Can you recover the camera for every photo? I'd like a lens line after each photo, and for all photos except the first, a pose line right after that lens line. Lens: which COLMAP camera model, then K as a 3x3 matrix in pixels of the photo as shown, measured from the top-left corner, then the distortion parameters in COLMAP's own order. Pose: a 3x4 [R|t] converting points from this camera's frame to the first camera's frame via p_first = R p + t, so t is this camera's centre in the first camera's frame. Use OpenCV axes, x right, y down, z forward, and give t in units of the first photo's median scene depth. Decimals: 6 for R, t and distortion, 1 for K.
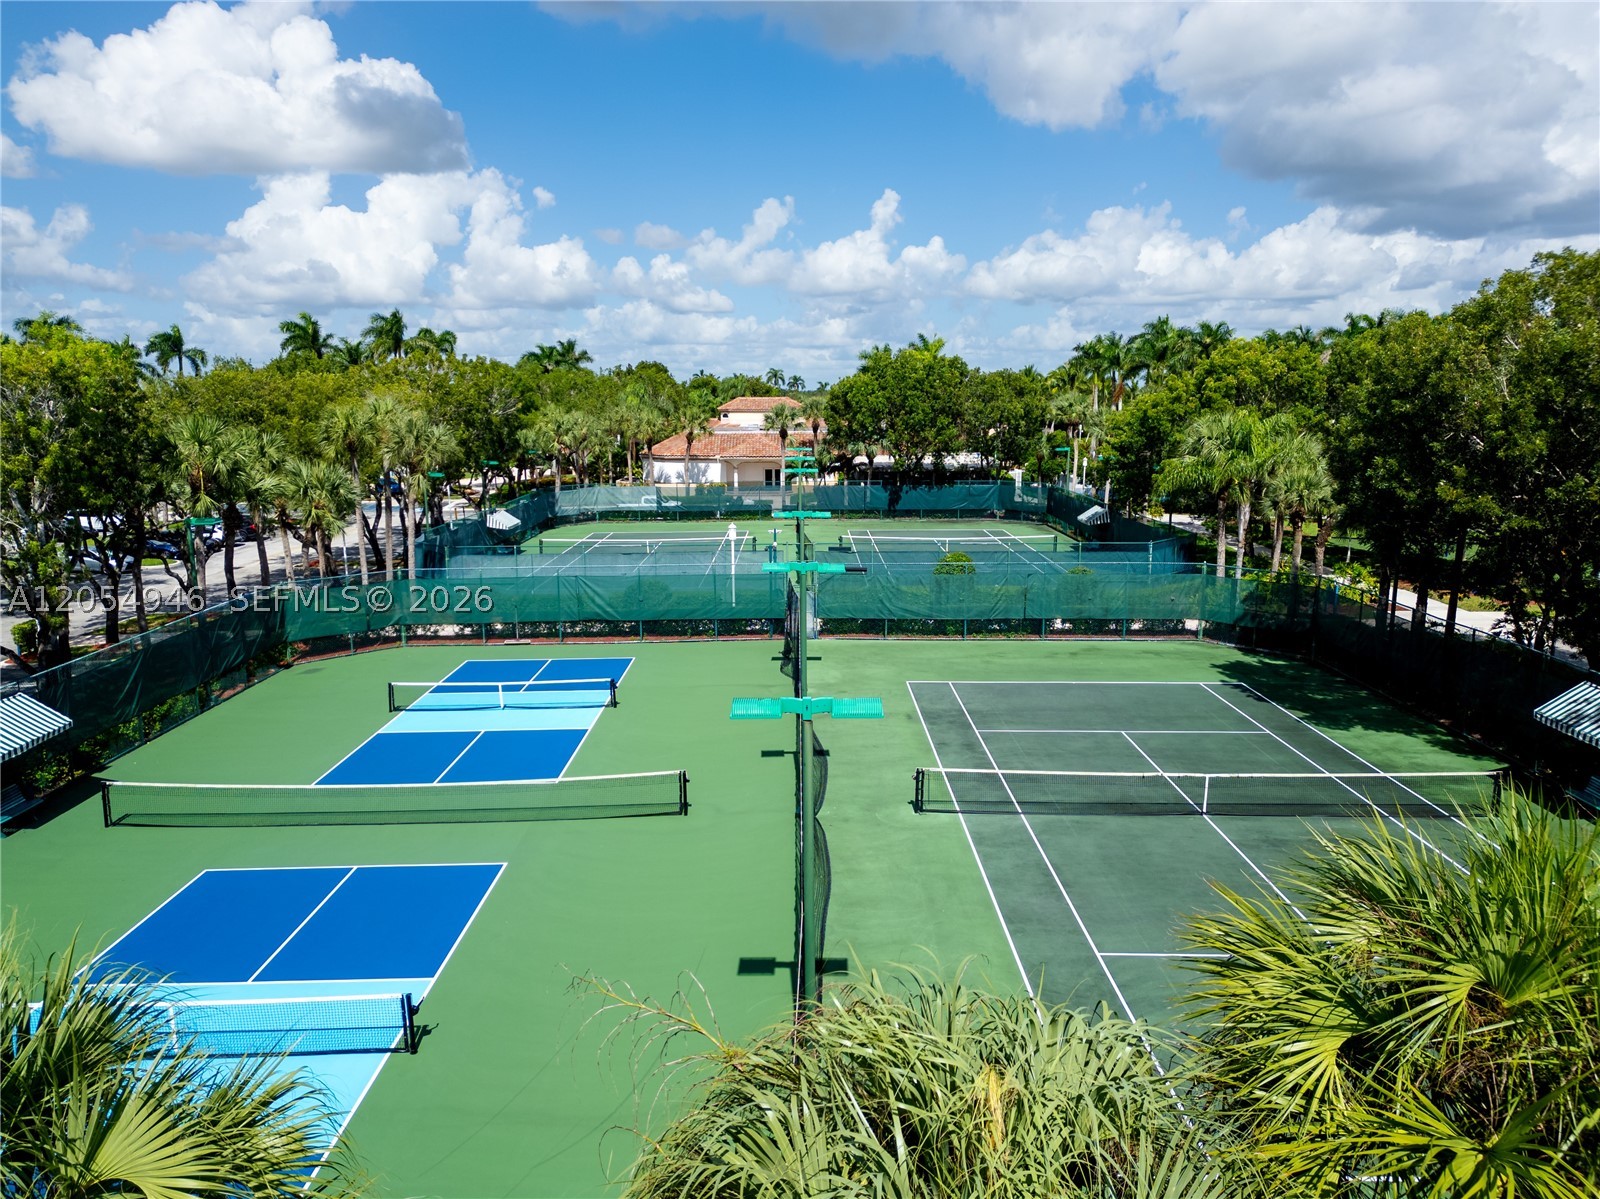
lens RADIAL K [[1112.9, 0, 794.4], [0, 1112.9, 596.4], [0, 0, 1]] dist [0.096802, -0.114488]
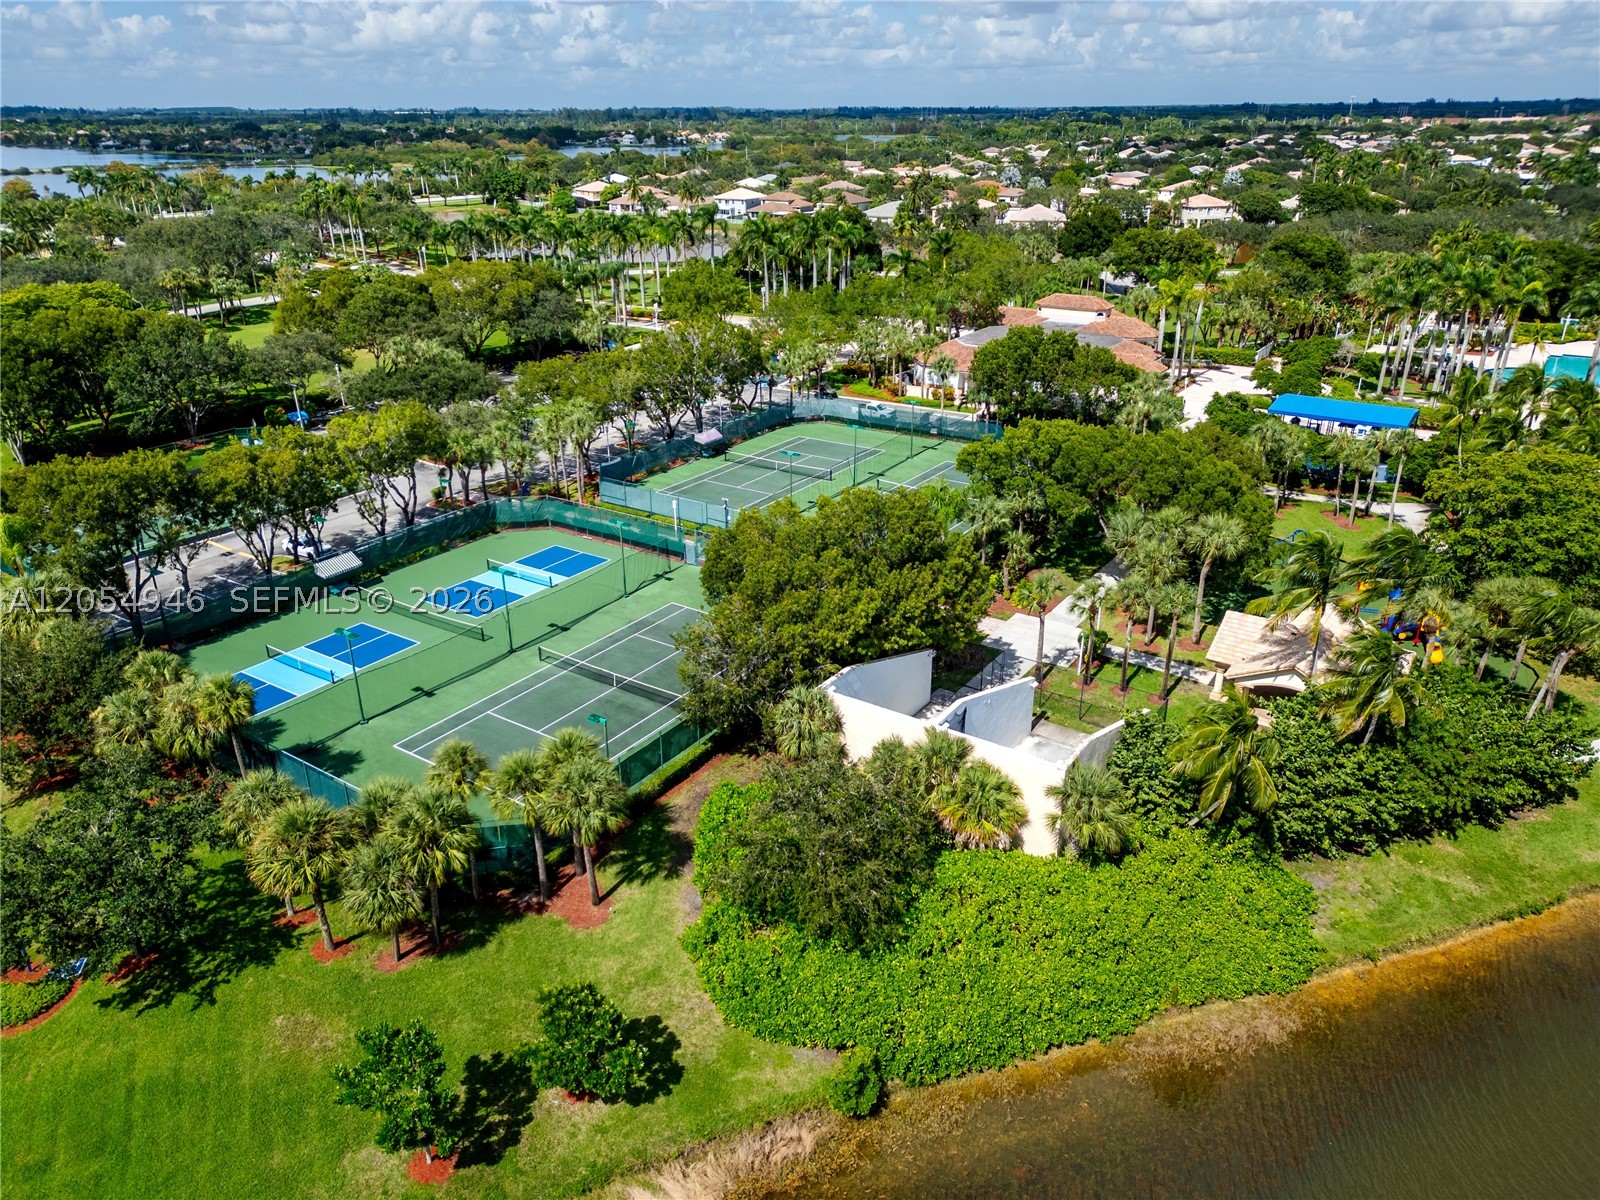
lens RADIAL K [[1112.9, 0, 794.4], [0, 1112.9, 596.9], [0, 0, 1]] dist [0.096802, -0.114488]
pose [[0.825435, 0.229309, -0.515824, 1.226655], [-0.101935, 0.959303, 0.263338, -0.460668], [0.555218, -0.164788, 0.815217, -0.552075]]
